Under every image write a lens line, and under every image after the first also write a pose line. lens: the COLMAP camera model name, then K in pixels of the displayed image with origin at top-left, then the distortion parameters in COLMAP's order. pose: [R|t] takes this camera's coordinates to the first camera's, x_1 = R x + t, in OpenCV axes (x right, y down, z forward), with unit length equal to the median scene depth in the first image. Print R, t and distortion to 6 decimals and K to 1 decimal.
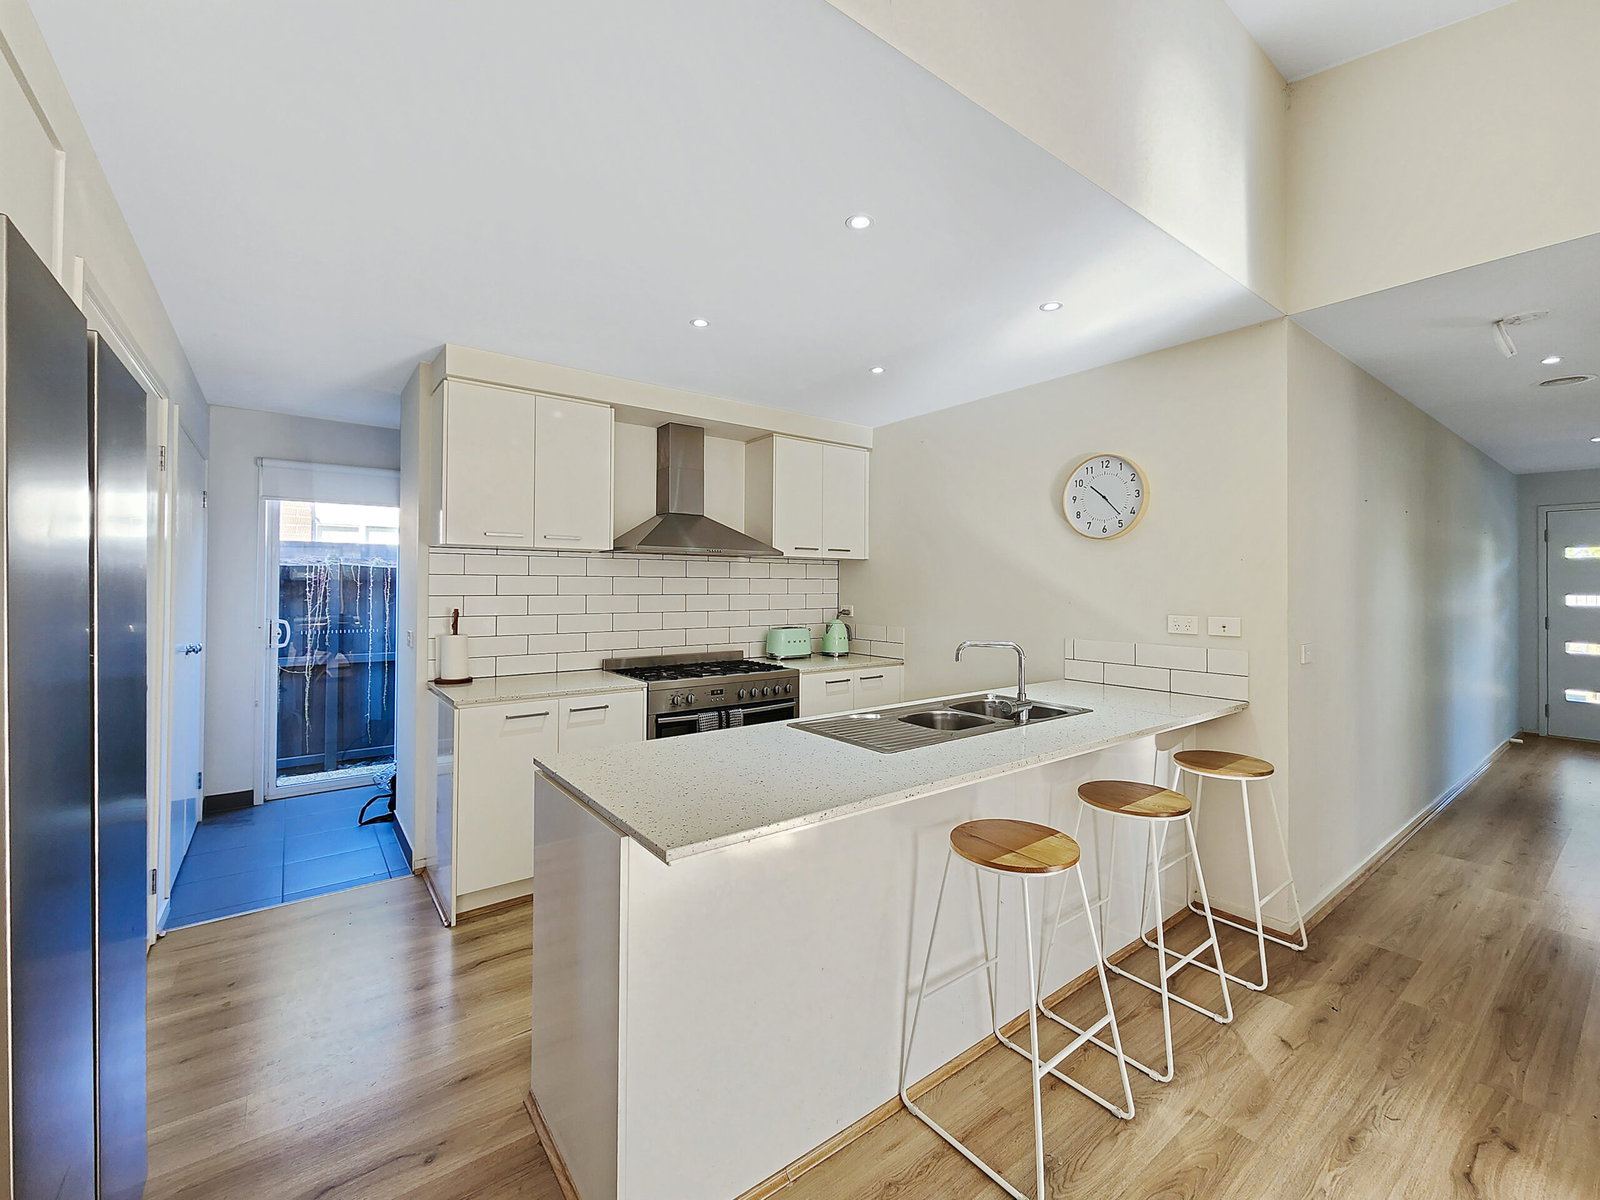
lens RADIAL K [[660.7, 0, 800.2], [0, 660.7, 577.3], [0, 0, 1]] dist [0.000035, -0.000009]
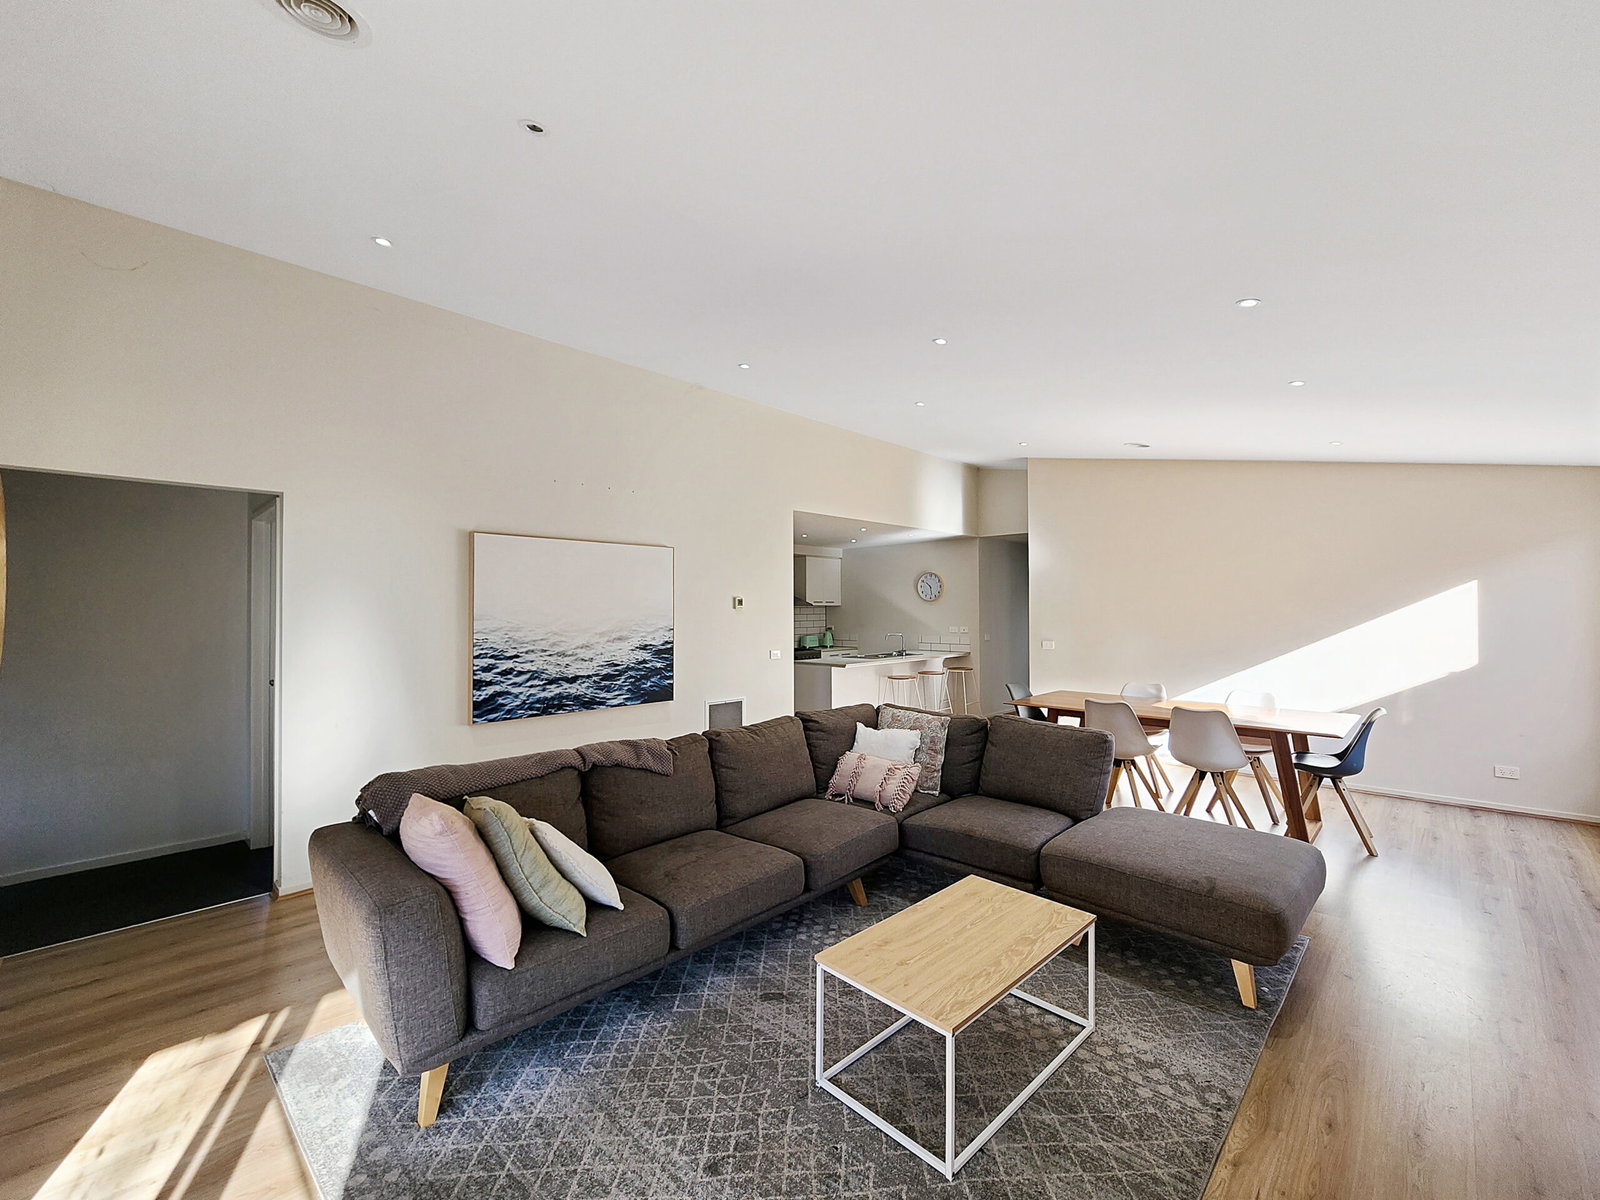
lens RADIAL K [[676.3, 0, 777.8], [0, 676.3, 600.9], [0, 0, 1]] dist [-0.000299, -0.000065]
pose [[0.991286, -0.008595, 0.131443, -0.586592], [0.008499, 0.999963, 0.001289, -0.066441], [-0.131450, -0.000160, 0.991323, -1.824400]]
